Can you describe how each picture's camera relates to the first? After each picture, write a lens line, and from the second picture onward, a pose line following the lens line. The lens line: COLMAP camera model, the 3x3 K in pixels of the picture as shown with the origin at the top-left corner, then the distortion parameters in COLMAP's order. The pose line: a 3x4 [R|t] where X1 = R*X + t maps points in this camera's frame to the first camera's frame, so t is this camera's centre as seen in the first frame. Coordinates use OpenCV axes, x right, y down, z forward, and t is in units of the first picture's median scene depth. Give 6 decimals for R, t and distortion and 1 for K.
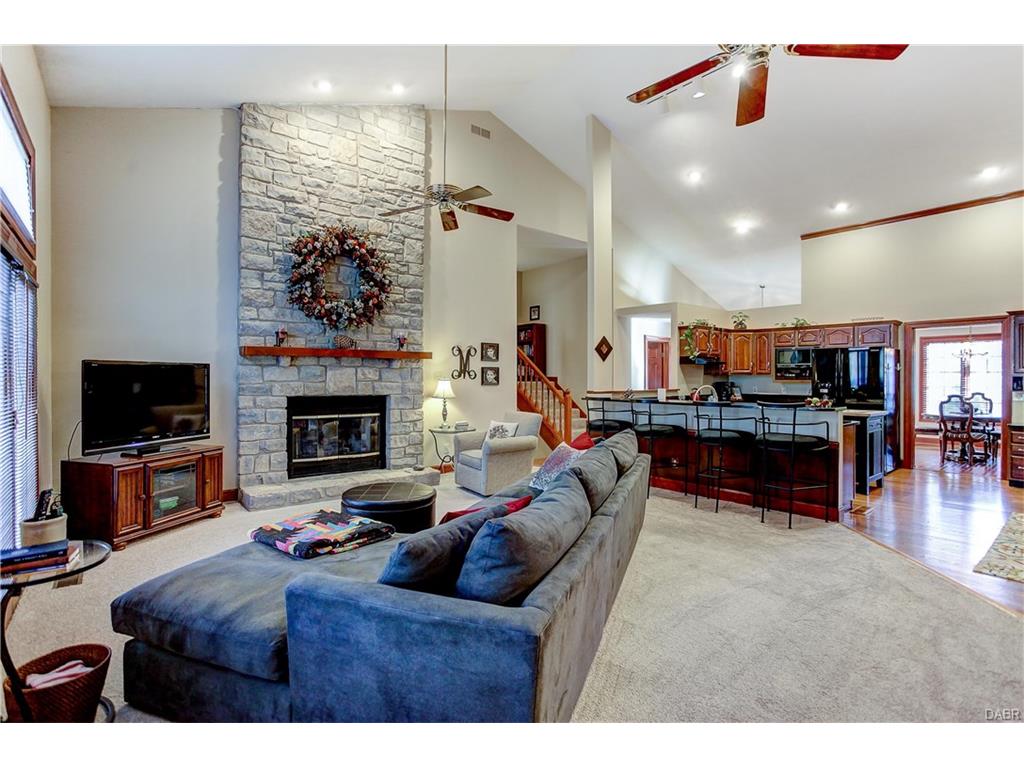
lens RADIAL K [[500.4, 0, 509.4], [0, 500.4, 376.7], [0, 0, 1]] dist [-0.048798, 0.026131]
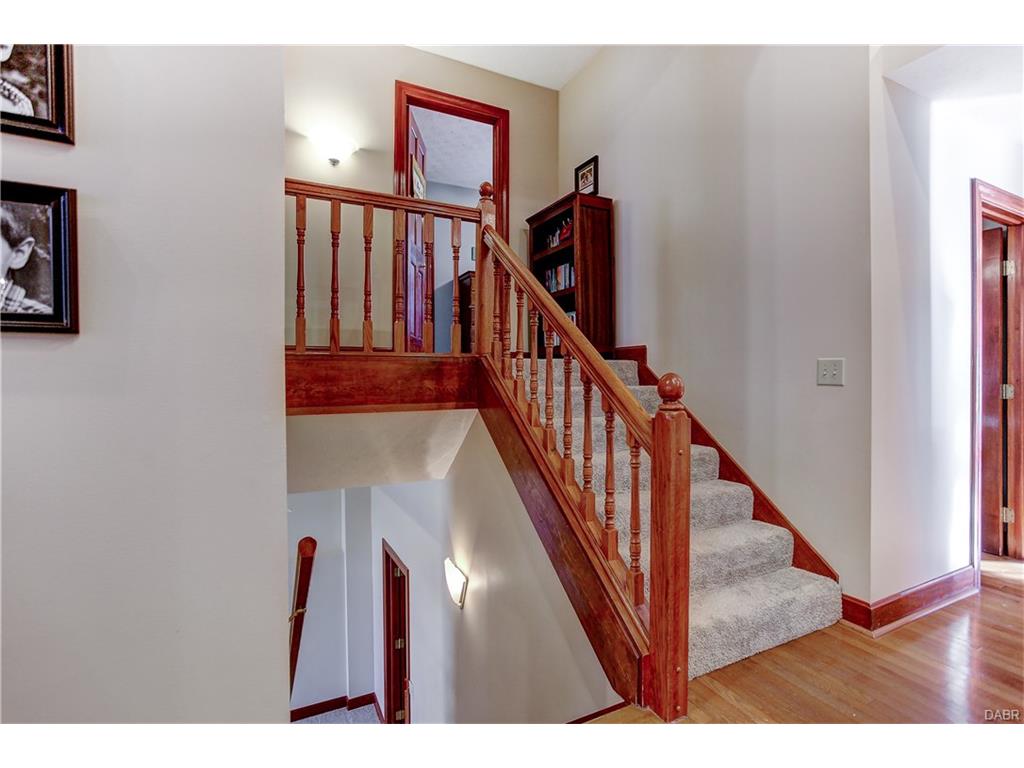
lens RADIAL K [[500.4, 0, 518.2], [0, 500.4, 379.3], [0, 0, 1]] dist [-0.048798, 0.026131]
pose [[0.978369, -0.005533, -0.206792, 0.119476], [0.006849, 0.999961, 0.005648, 0.029787], [0.206753, -0.006943, 0.978369, 0.960475]]
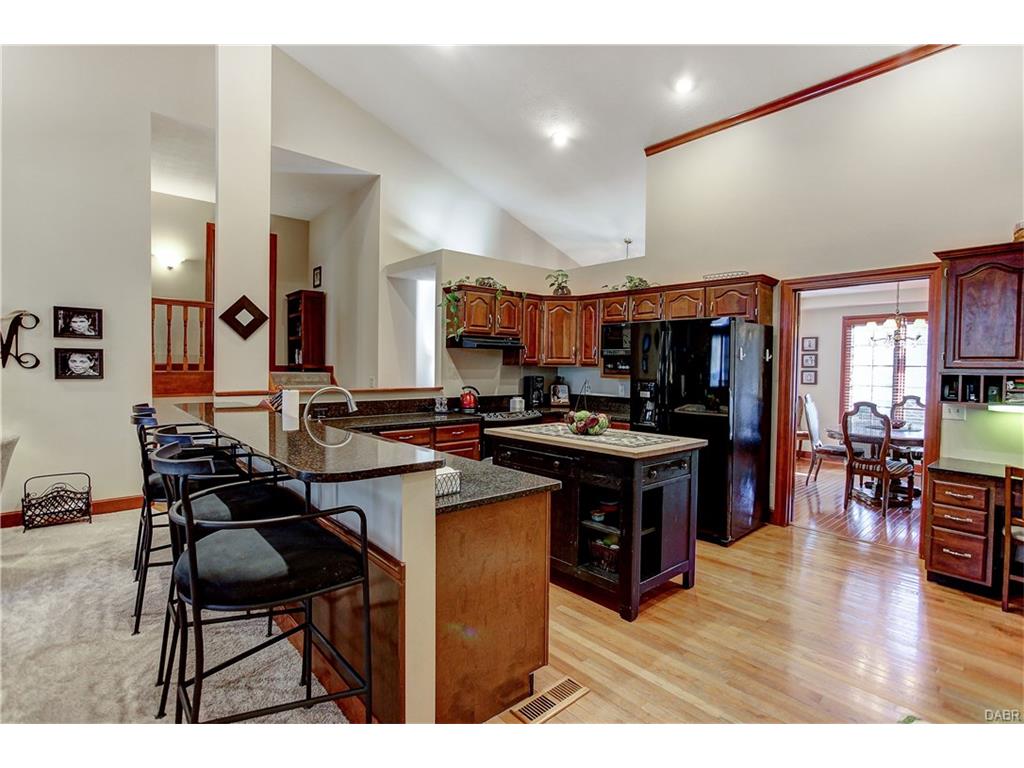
lens RADIAL K [[500.4, 0, 515.2], [0, 500.4, 377.0], [0, 0, 1]] dist [-0.048798, 0.026131]
pose [[0.999331, 0.009188, 0.035398, 0.478181], [-0.010023, 0.999674, 0.023484, -0.004531], [-0.035170, -0.023823, 0.999097, 0.423691]]
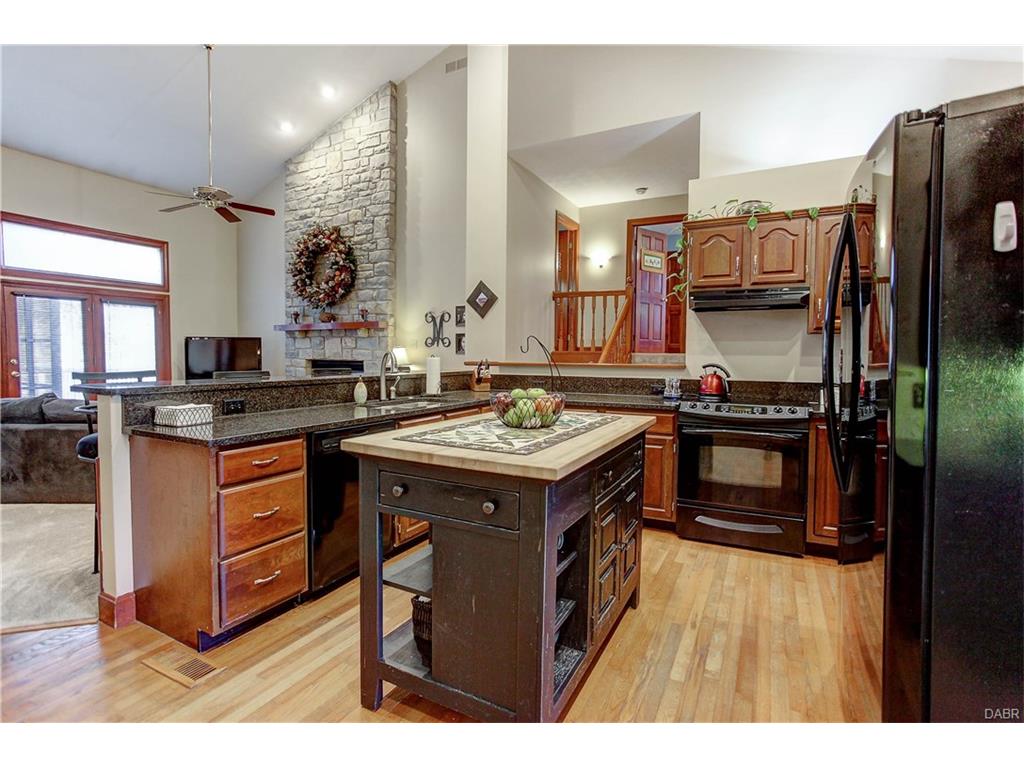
lens RADIAL K [[500.4, 0, 517.9], [0, 500.4, 370.5], [0, 0, 1]] dist [-0.048798, 0.026131]
pose [[0.393999, 0.029450, -0.918639, 0.832515], [-0.005541, 0.999544, 0.029667, 0.020009], [0.919094, -0.006599, 0.393982, 0.776683]]
